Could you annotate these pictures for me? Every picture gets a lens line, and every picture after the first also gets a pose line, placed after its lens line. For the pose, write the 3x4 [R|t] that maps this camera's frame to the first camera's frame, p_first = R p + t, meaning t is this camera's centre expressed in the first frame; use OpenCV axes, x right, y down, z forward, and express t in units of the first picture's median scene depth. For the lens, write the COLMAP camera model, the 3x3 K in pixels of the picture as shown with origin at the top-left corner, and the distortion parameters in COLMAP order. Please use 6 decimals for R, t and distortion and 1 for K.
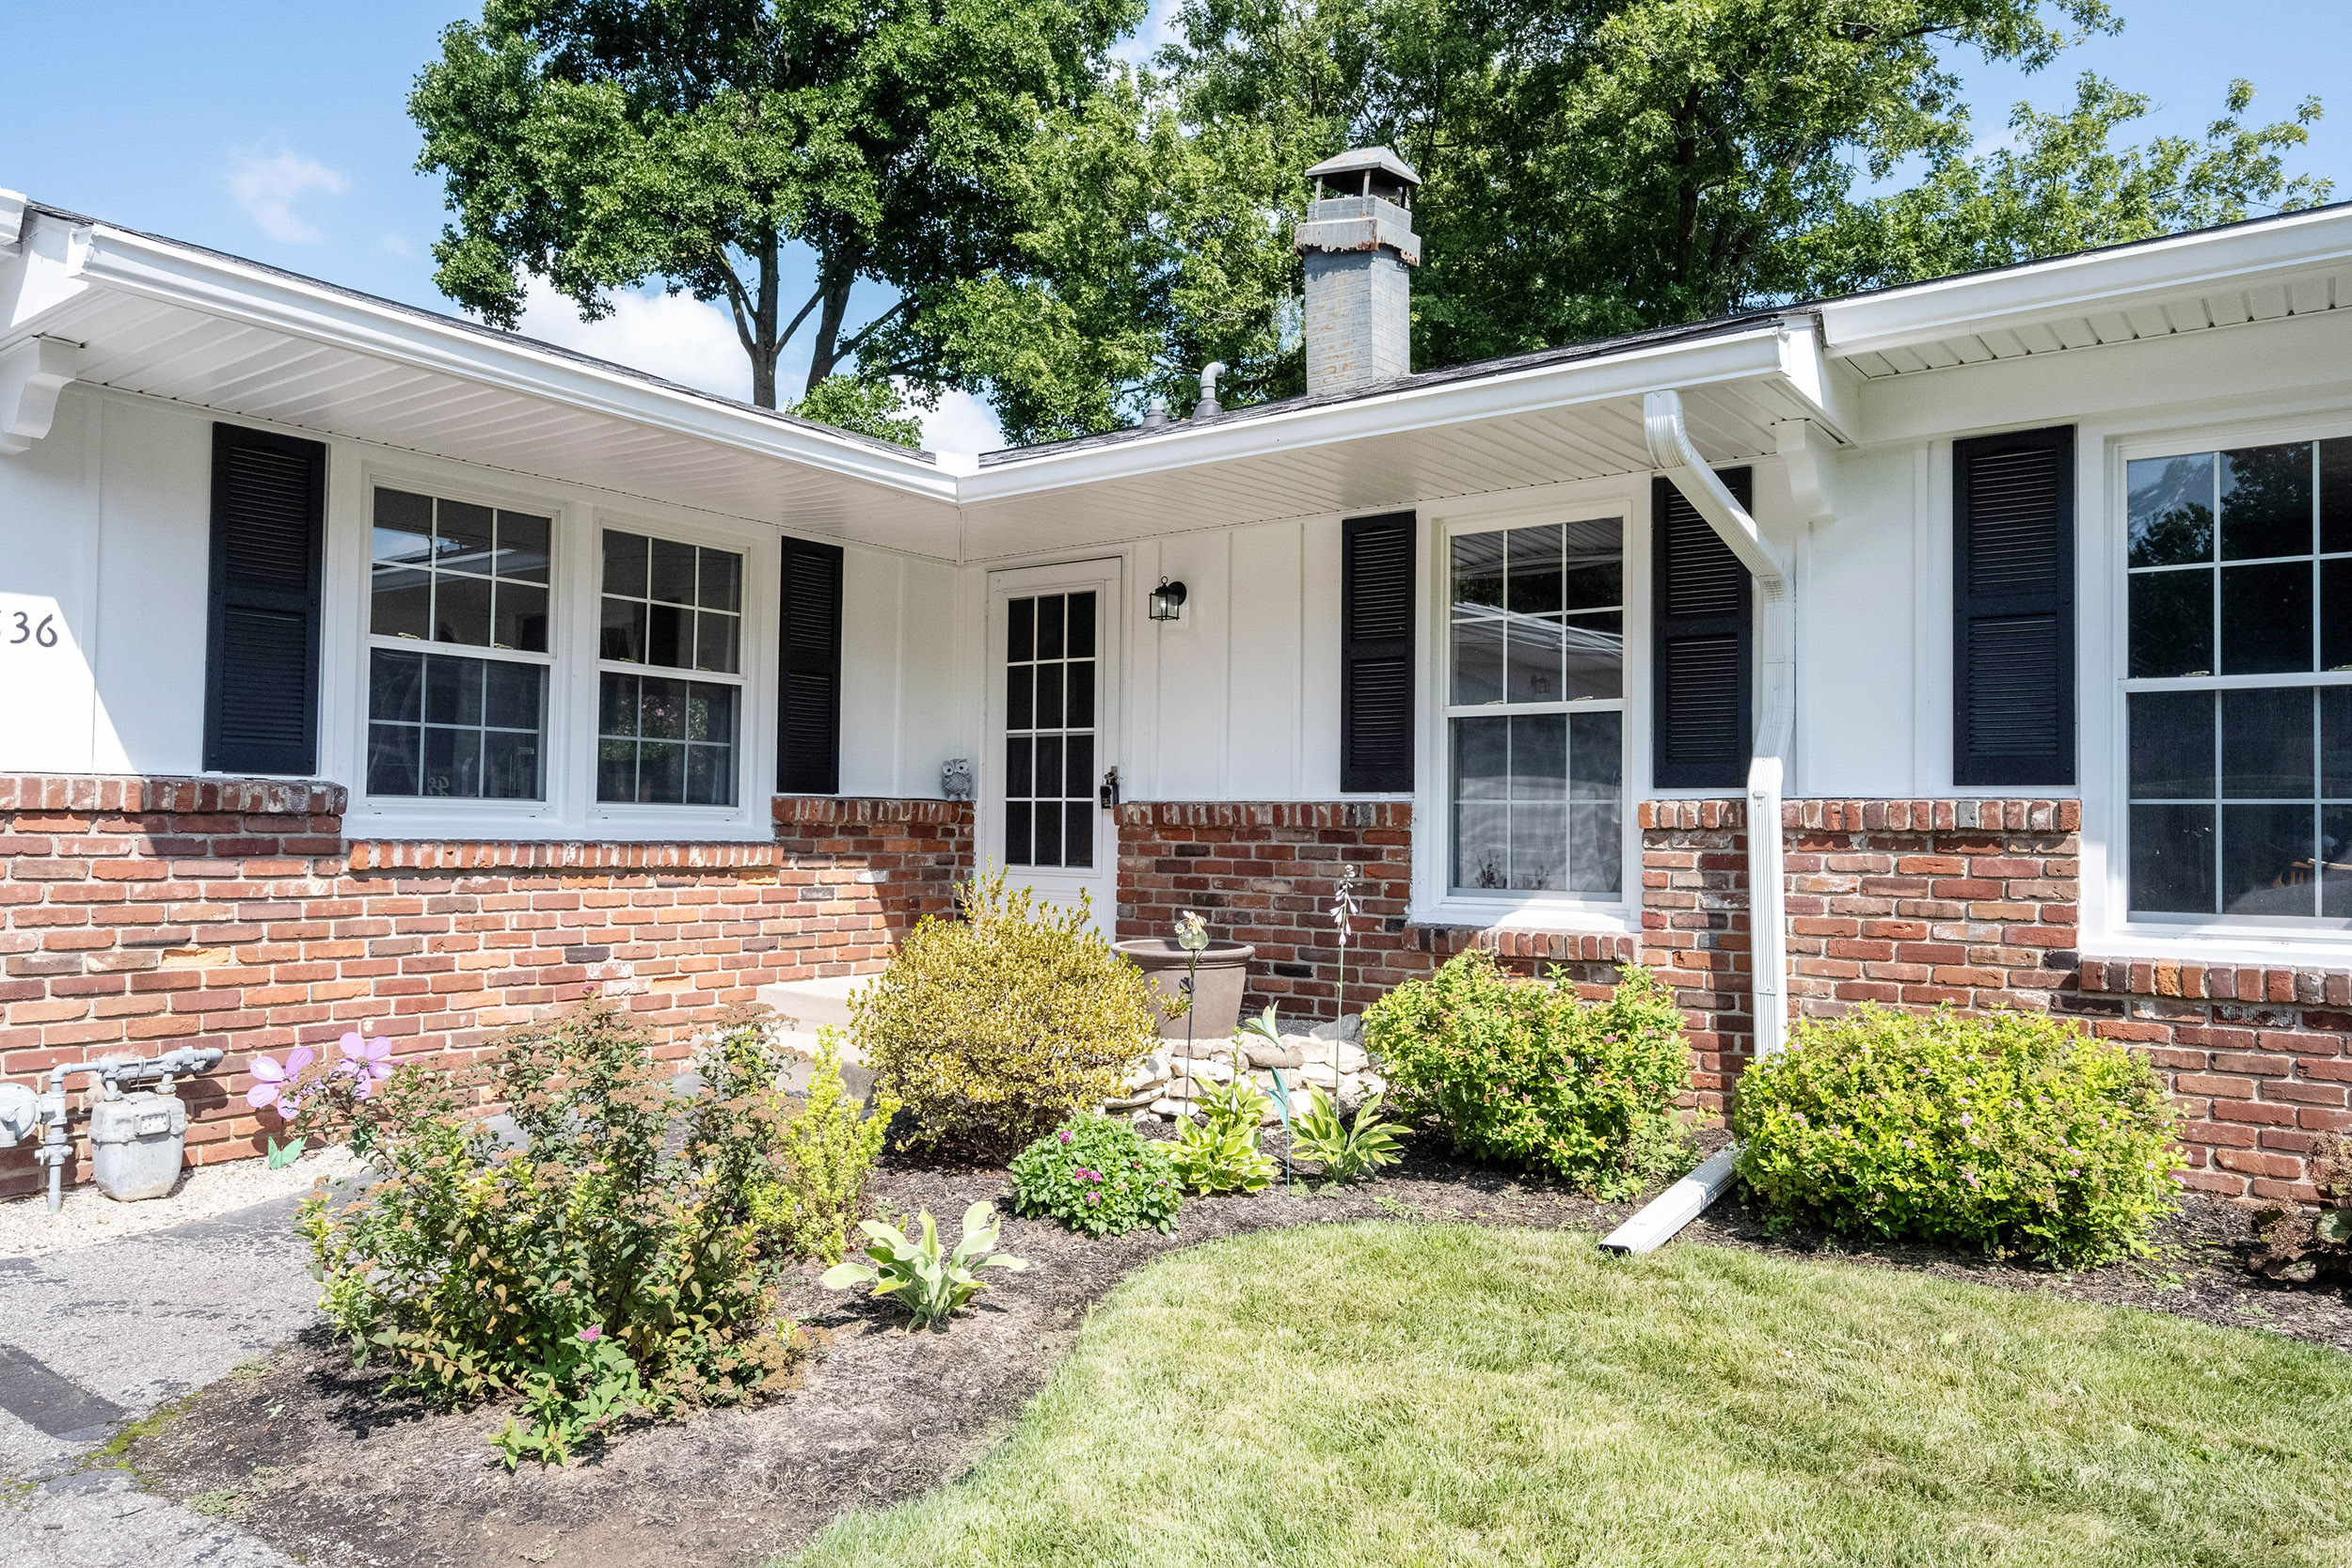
lens RADIAL K [[1622.2, 0, 1175.9], [0, 1622.2, 746.0], [0, 0, 1]] dist [-0.002328, -0.000350]
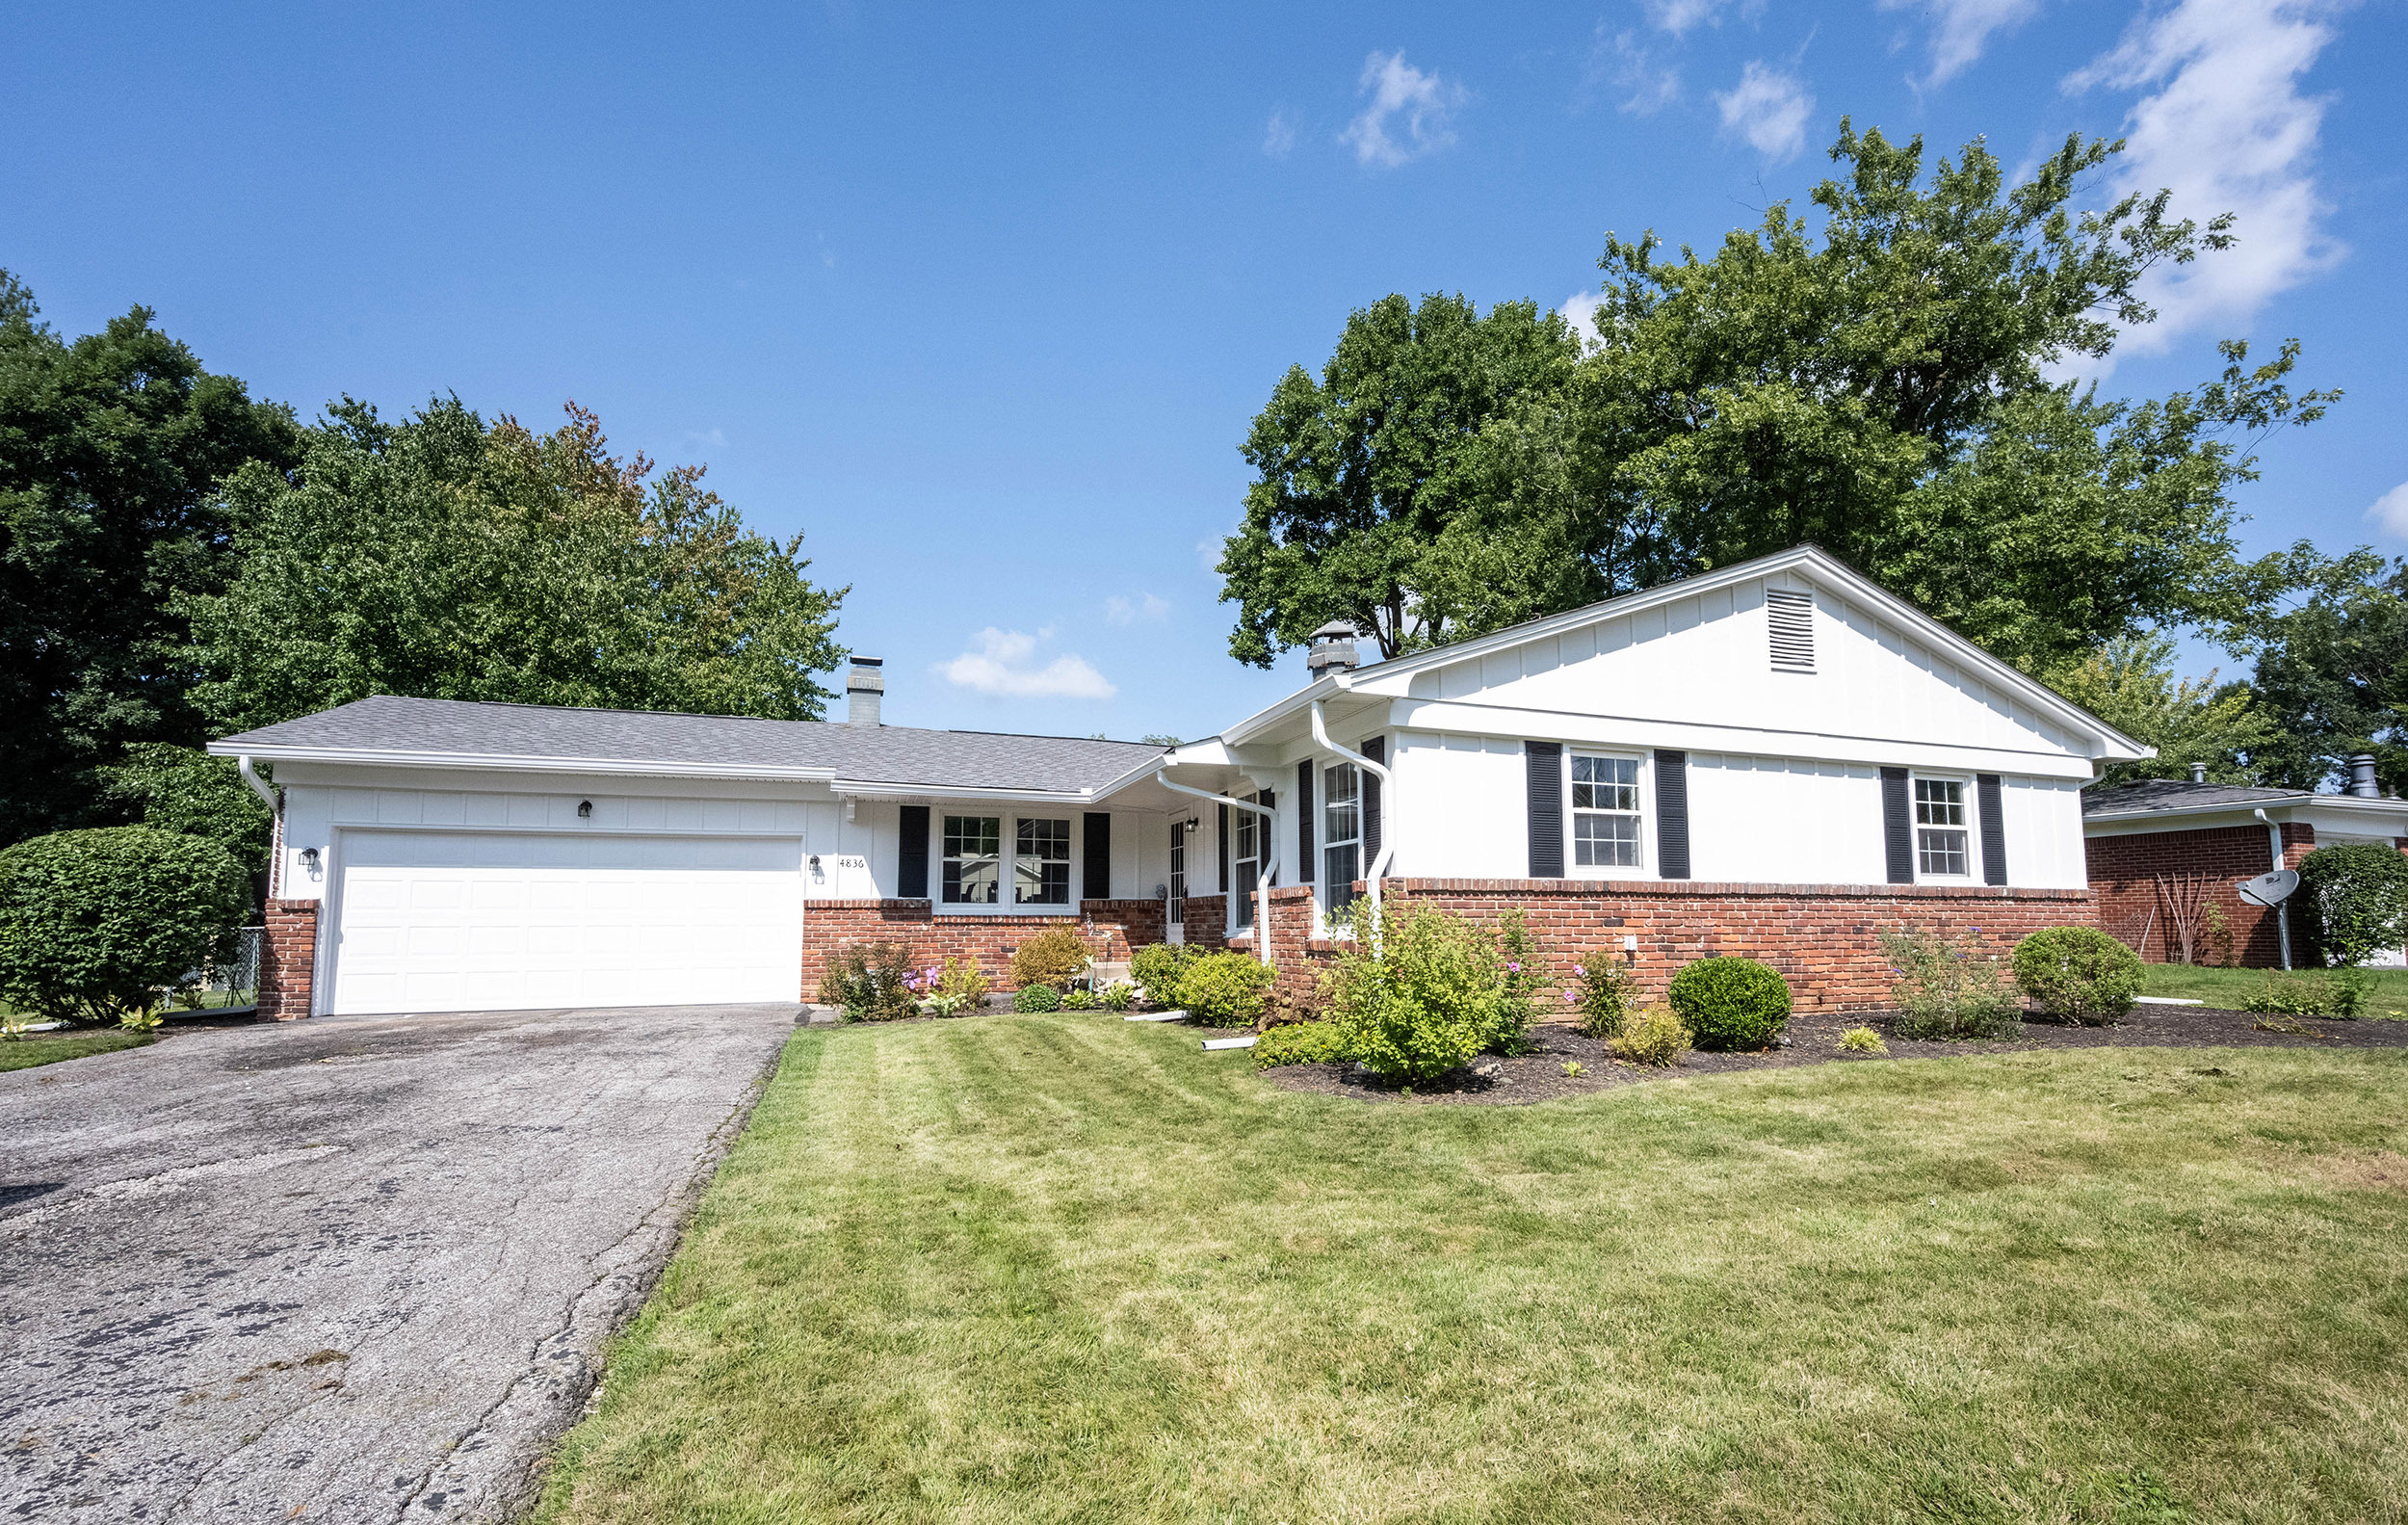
lens RADIAL K [[1062.0, 0, 1204.0], [0, 1062.0, 762.5], [0, 0, 1]] dist [0.000948, 0.000314]
pose [[0.829247, -0.101985, -0.549499, 1.013750], [0.044739, 0.992168, -0.116627, 0.017639], [0.557089, 0.072129, 0.827314, -0.498443]]
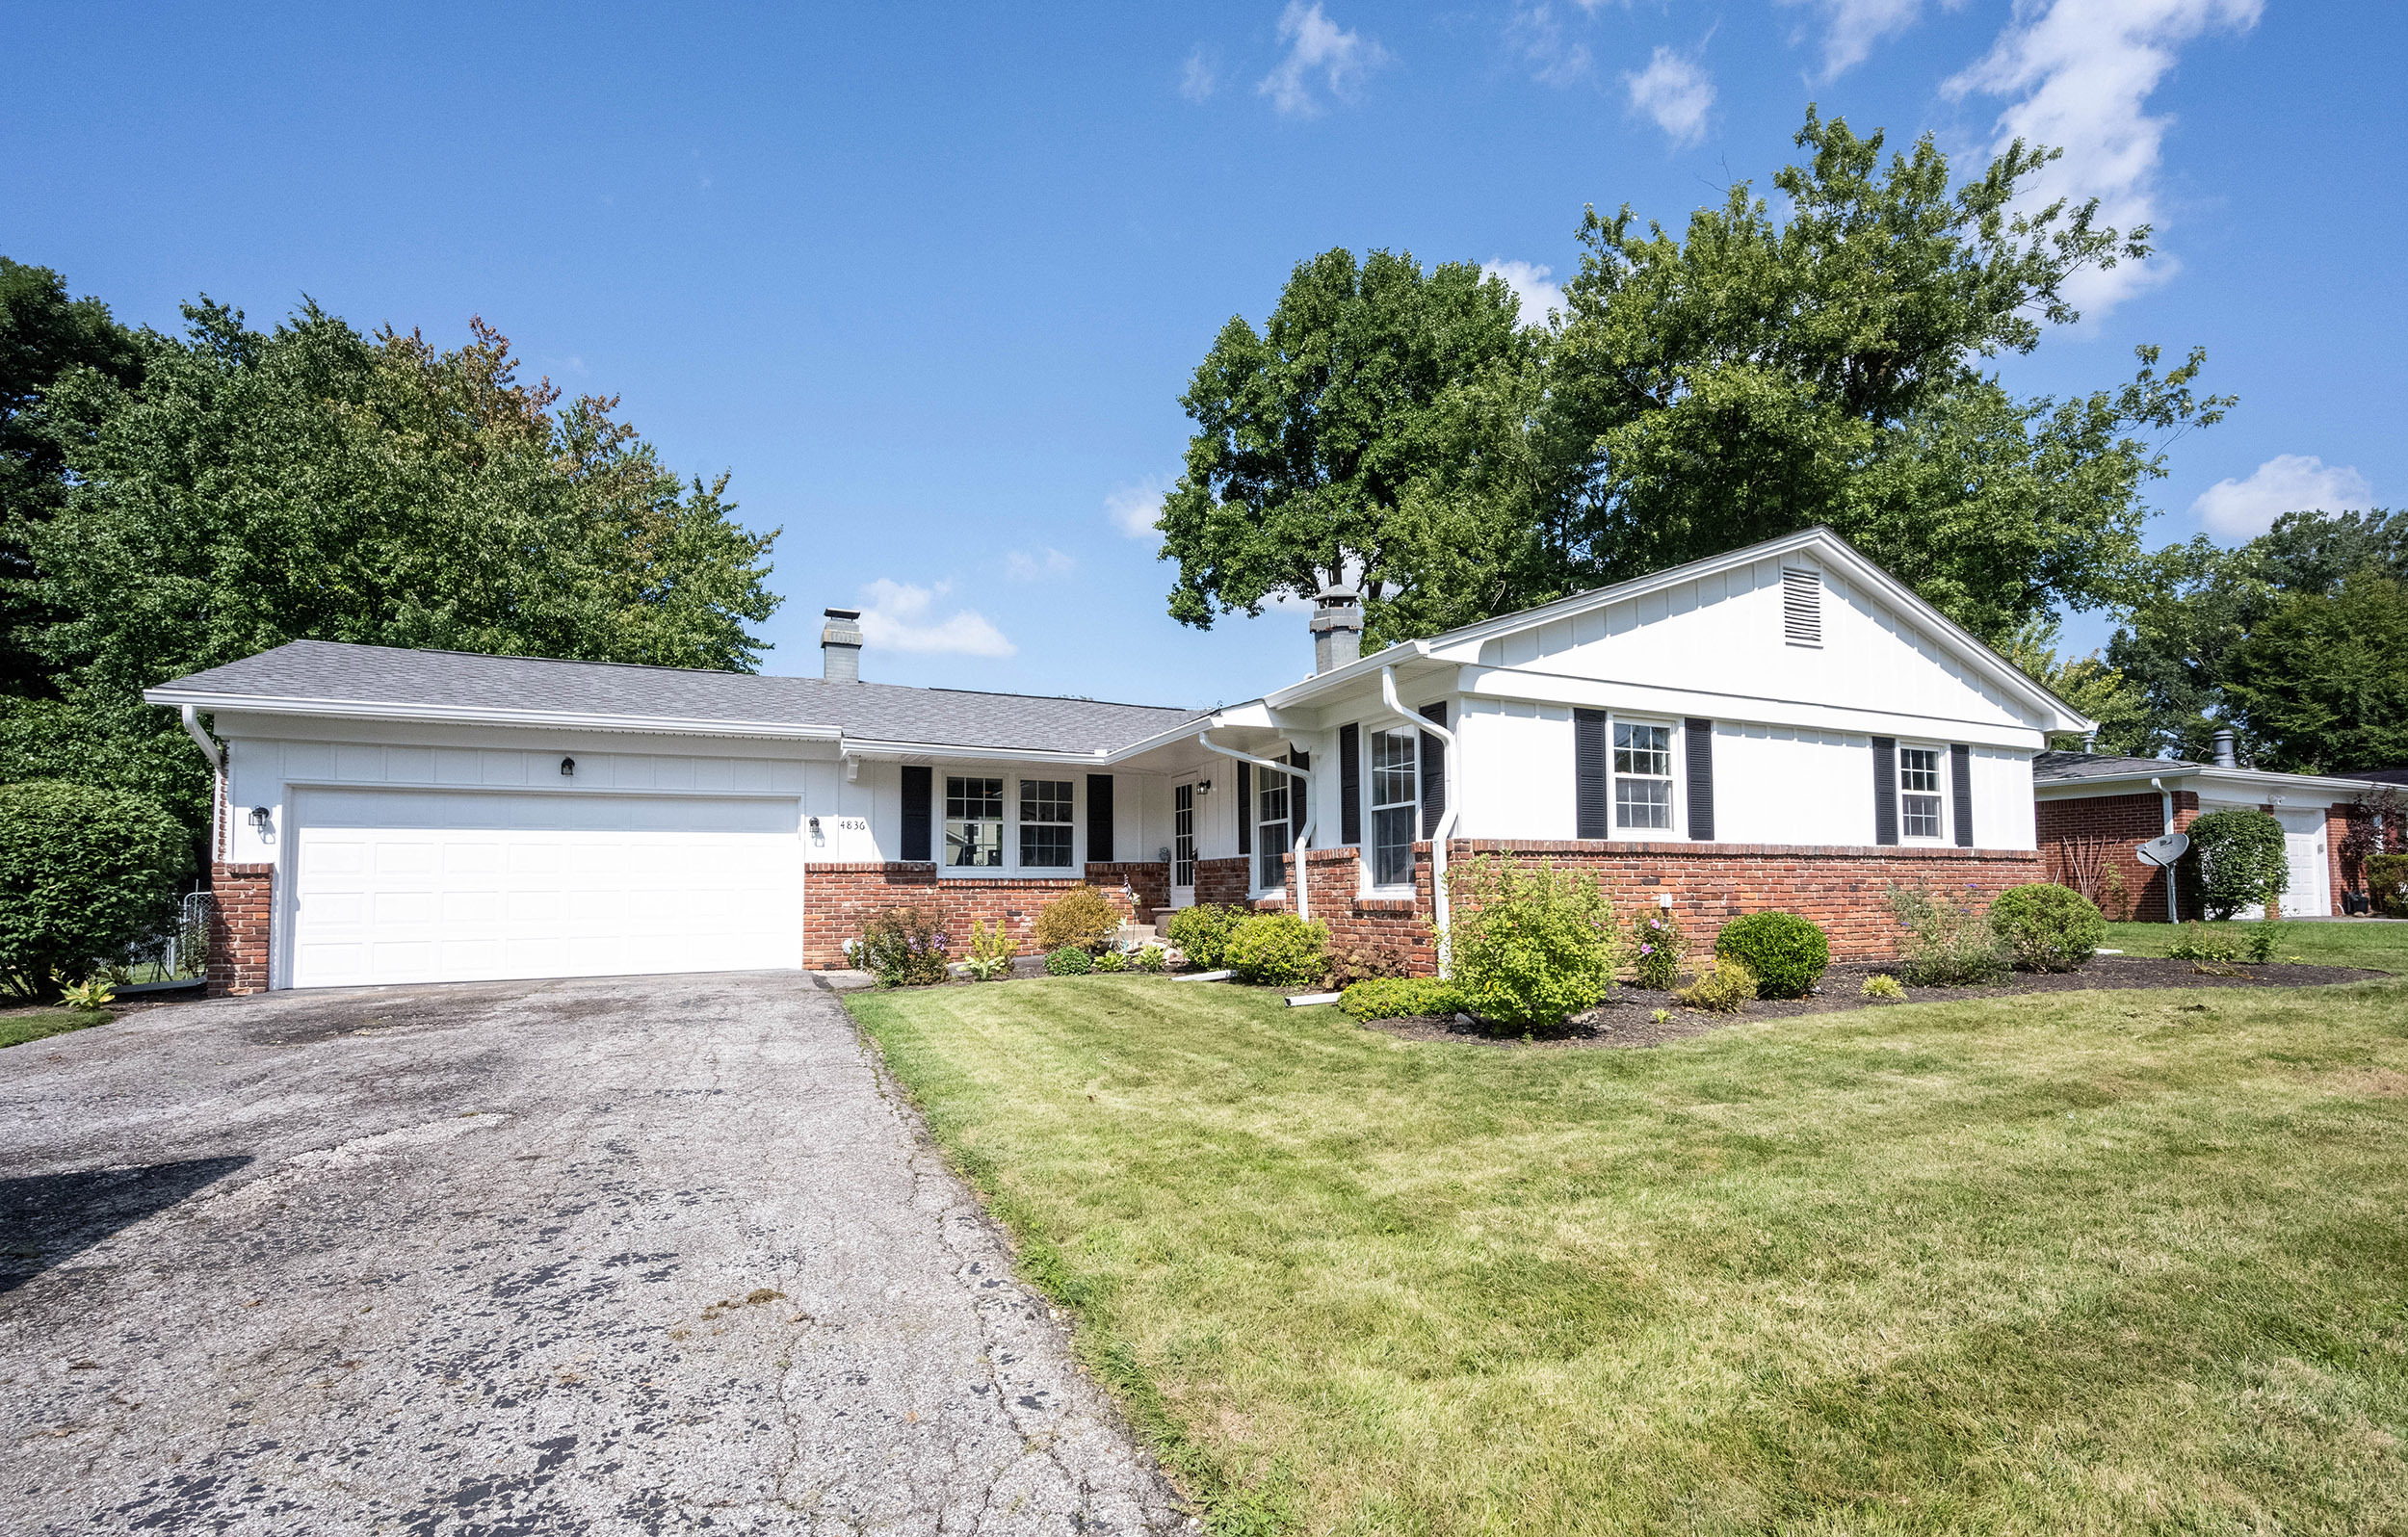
lens RADIAL K [[1088.4, 0, 1227.6], [0, 1088.4, 768.6], [0, 0, 1]] dist [0.001665, -0.000138]
pose [[0.886555, -0.073457, -0.456754, 0.873363], [0.045600, 0.996381, -0.071733, 0.013688], [0.460370, 0.042767, 0.886696, -0.626074]]
